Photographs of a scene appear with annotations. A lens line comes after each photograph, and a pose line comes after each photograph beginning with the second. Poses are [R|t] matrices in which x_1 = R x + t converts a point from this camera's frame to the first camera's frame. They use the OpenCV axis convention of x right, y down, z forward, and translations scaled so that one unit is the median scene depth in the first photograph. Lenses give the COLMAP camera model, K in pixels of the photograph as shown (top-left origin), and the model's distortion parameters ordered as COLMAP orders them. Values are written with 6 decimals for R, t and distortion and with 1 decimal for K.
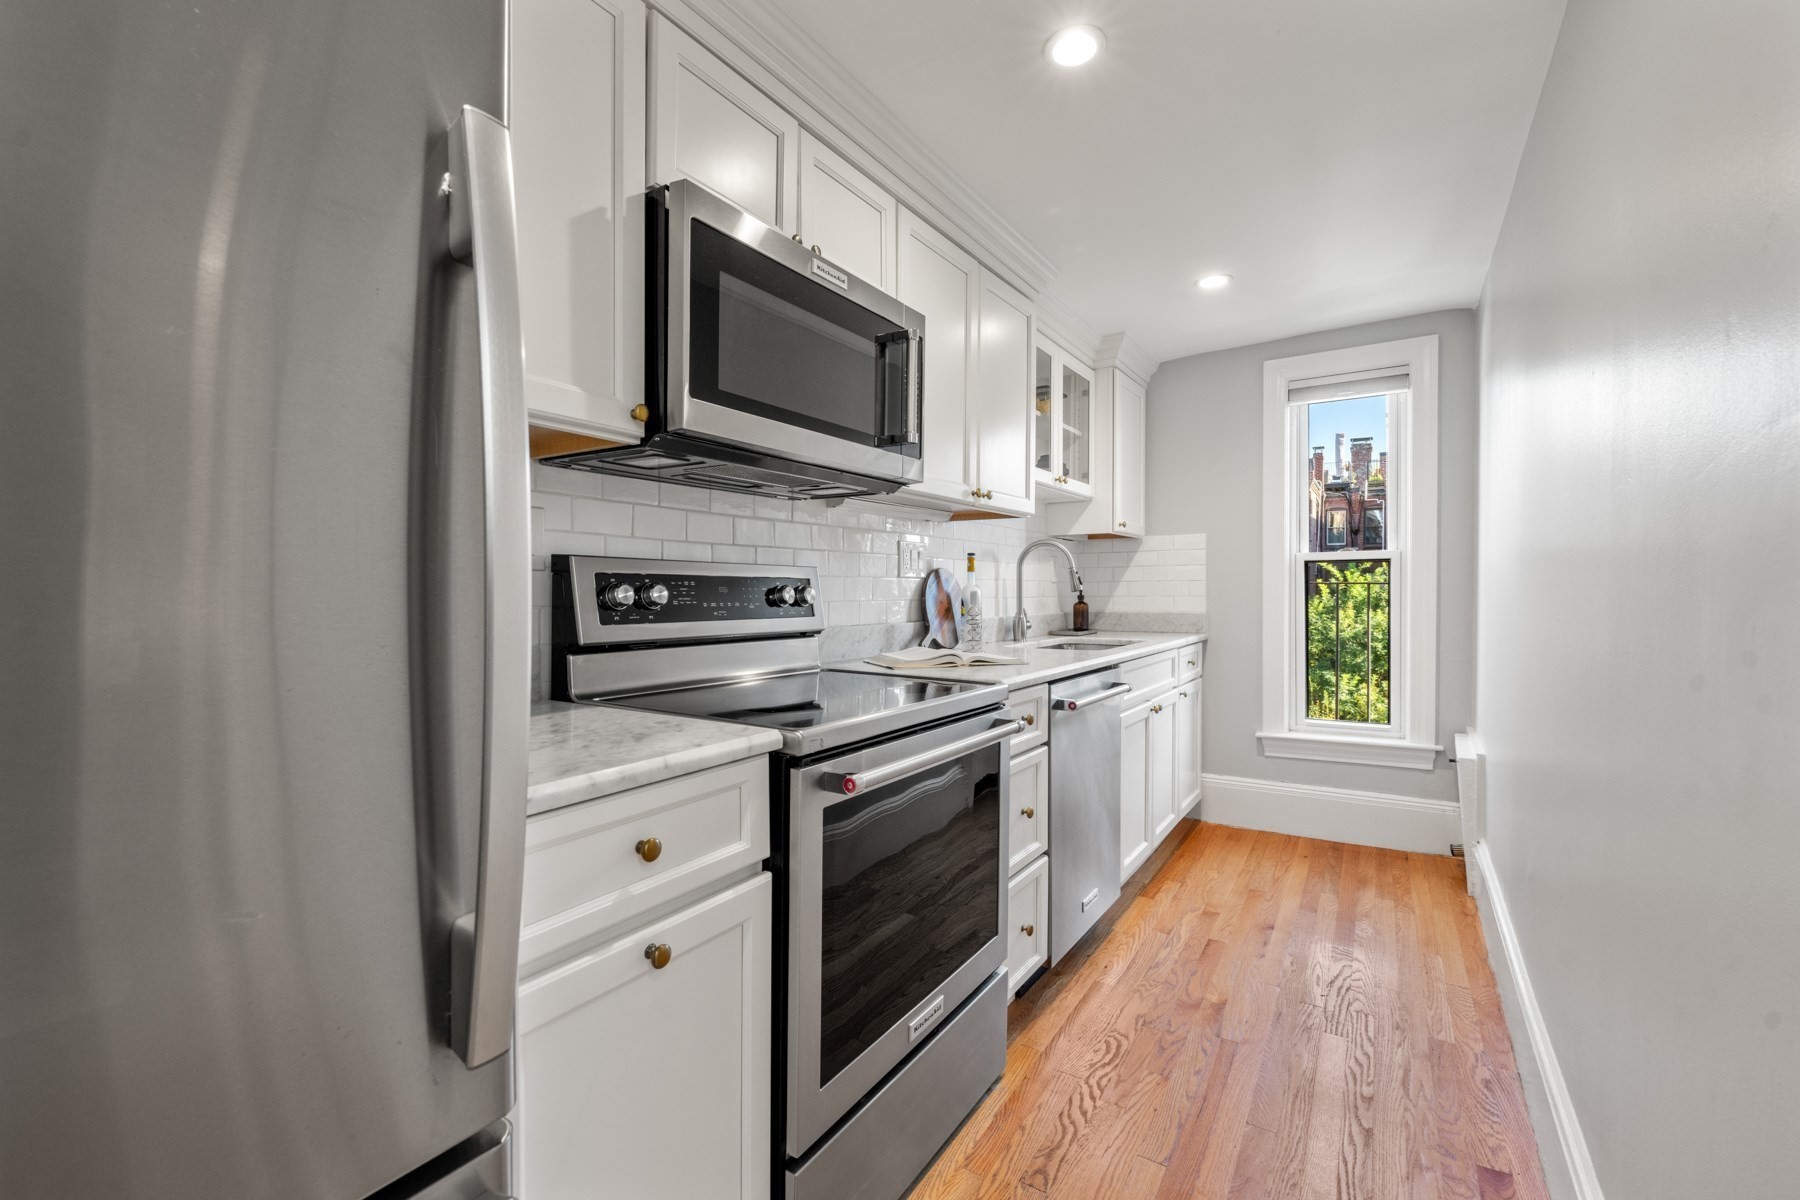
lens RADIAL K [[775.5, 0, 899.4], [0, 775.5, 584.8], [0, 0, 1]] dist [-0.002325, -0.000657]
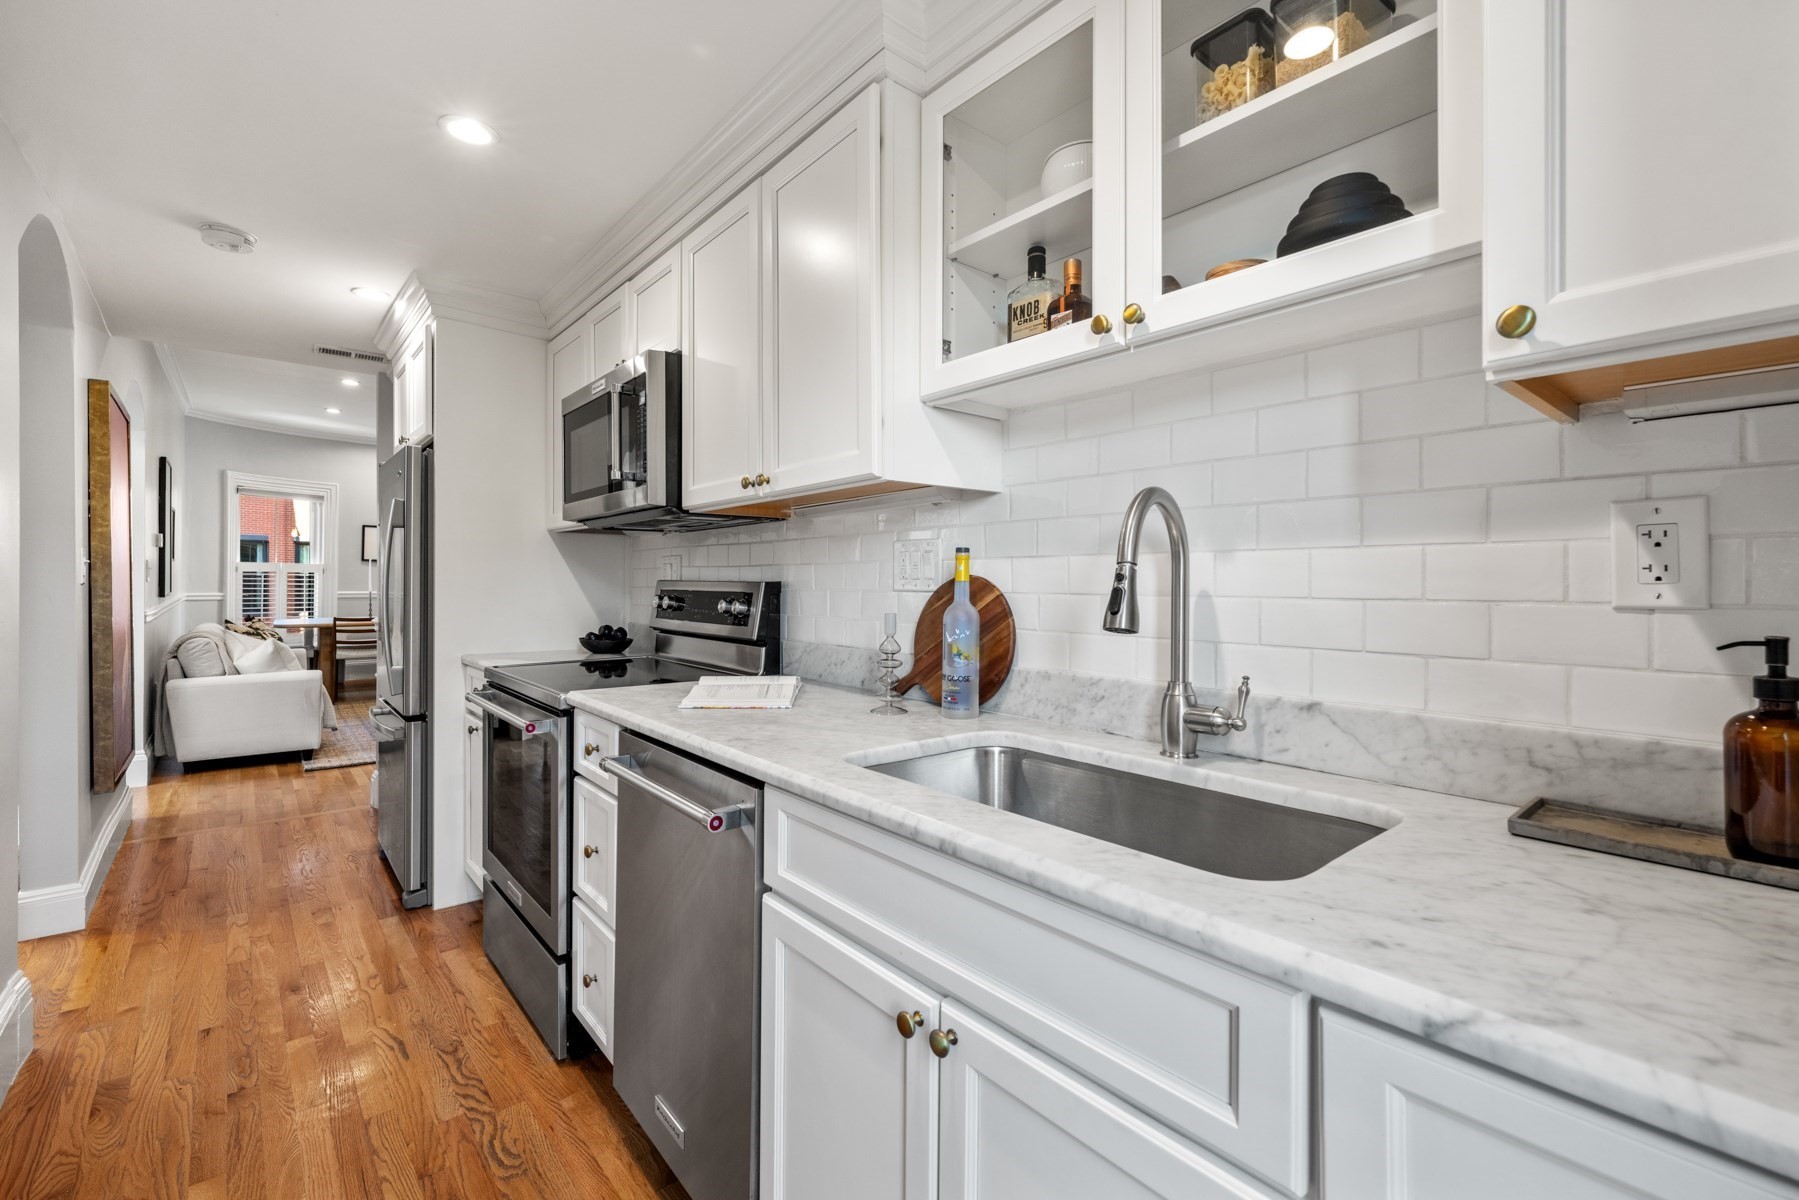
lens RADIAL K [[775.1, 0, 898.9], [0, 775.1, 584.8], [0, 0, 1]] dist [-0.002325, -0.000657]
pose [[-0.295666, -0.006320, -0.955271, 1.019258], [-0.002176, 0.999980, -0.005942, -0.017015], [0.955289, 0.000321, -0.295674, 1.771880]]
